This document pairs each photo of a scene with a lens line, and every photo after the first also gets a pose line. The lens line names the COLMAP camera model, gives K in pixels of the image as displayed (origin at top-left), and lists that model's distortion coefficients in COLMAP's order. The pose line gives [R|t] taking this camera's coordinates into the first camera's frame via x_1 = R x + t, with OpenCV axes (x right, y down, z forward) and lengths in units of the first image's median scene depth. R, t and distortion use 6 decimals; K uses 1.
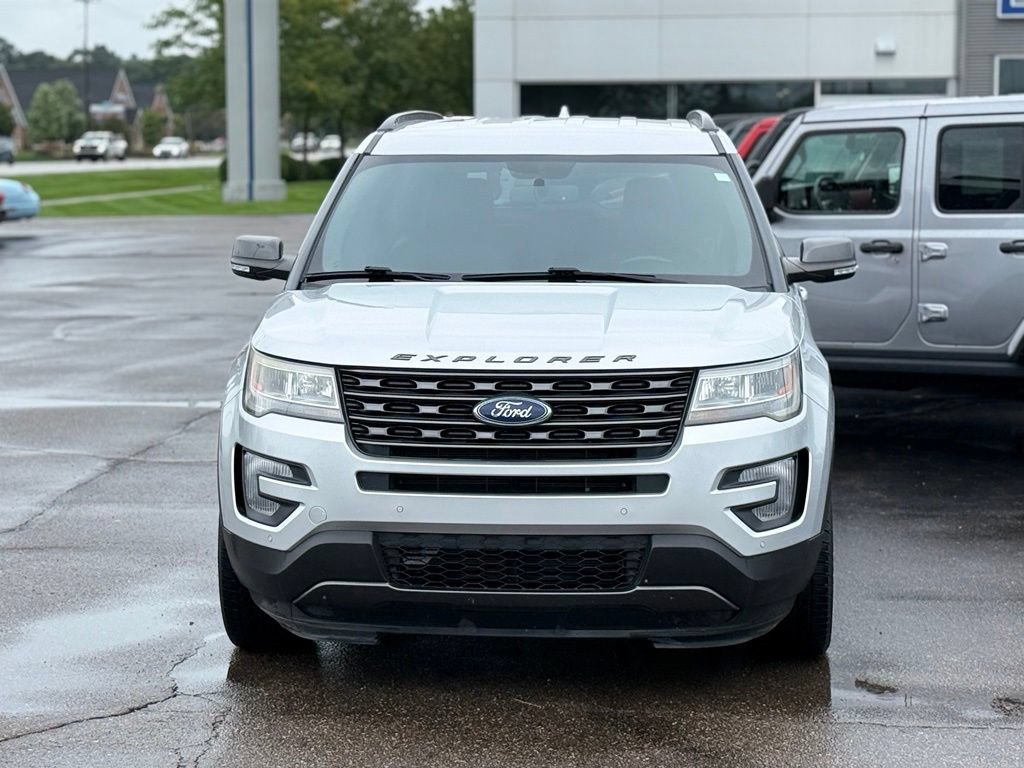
lens RADIAL K [[2426.5, 0, 501.8], [0, 2426.5, 384.9], [0, 0, 1]] dist [0.199372, -0.105705]
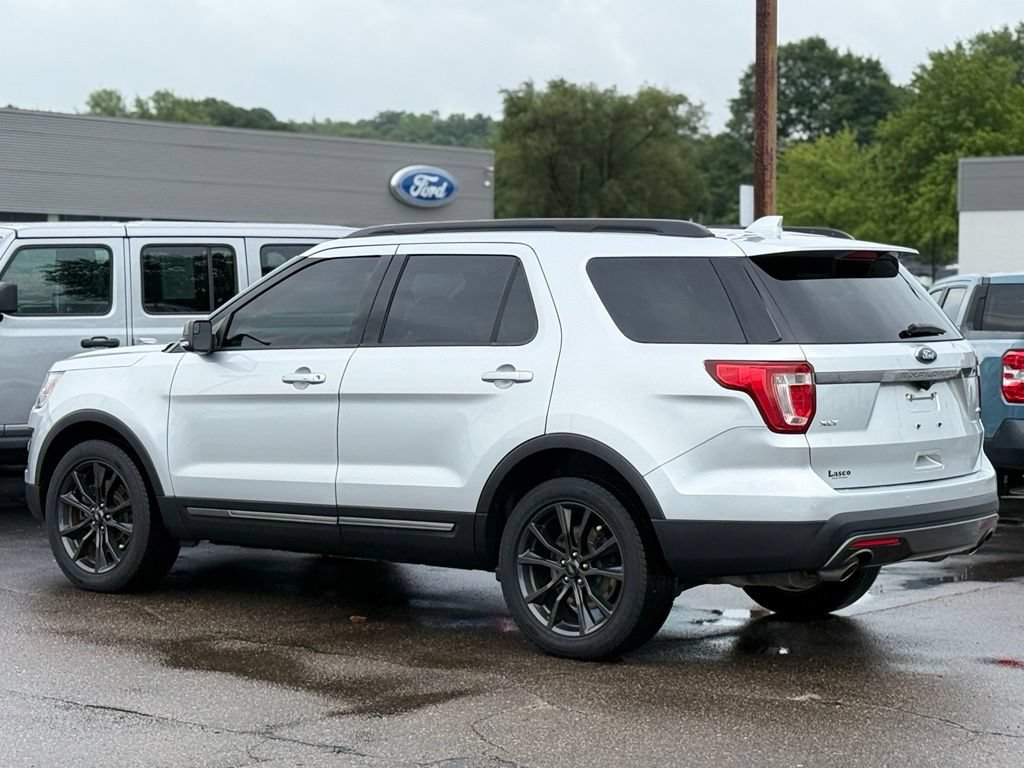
lens RADIAL K [[2231.6, 0, 512.0], [0, 2231.6, 384.0], [0, 0, 1]] dist [0.110249, 0.685345]
pose [[0.575119, -0.027234, 0.817616, -0.517366], [0.069064, 0.997494, -0.015355, -0.002459], [-0.815149, 0.065299, 0.575559, 0.145027]]
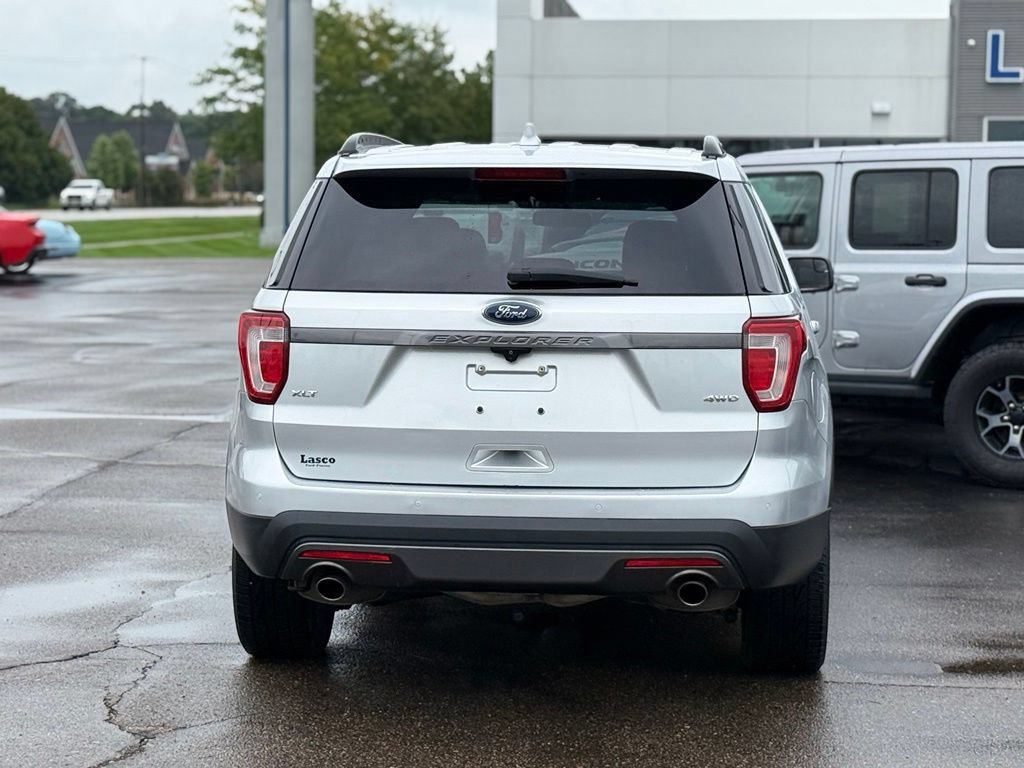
lens RADIAL K [[2324.0, 0, 495.9], [0, 2324.0, 385.9], [0, 0, 1]] dist [0.152251, 0.326463]
pose [[0.999747, 0.014216, -0.017412, 0.029103], [-0.014533, 0.999728, -0.018236, 0.010369], [0.017148, 0.018484, 0.999682, -0.045003]]
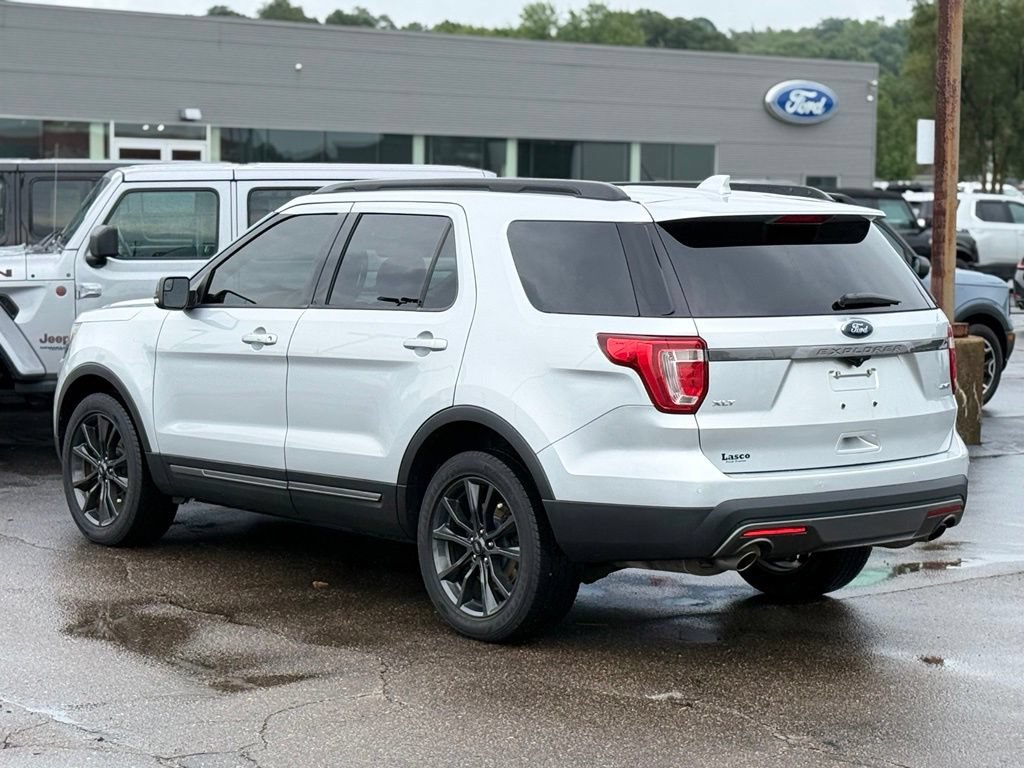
lens RADIAL K [[2254.0, 0, 512.0], [0, 2254.0, 384.0], [0, 0, 1]] dist [0.122295, 0.544148]
pose [[0.724095, -0.045570, 0.688194, -0.413395], [0.052508, 0.998561, 0.010875, -0.008530], [-0.687699, 0.028261, 0.725446, 0.054556]]
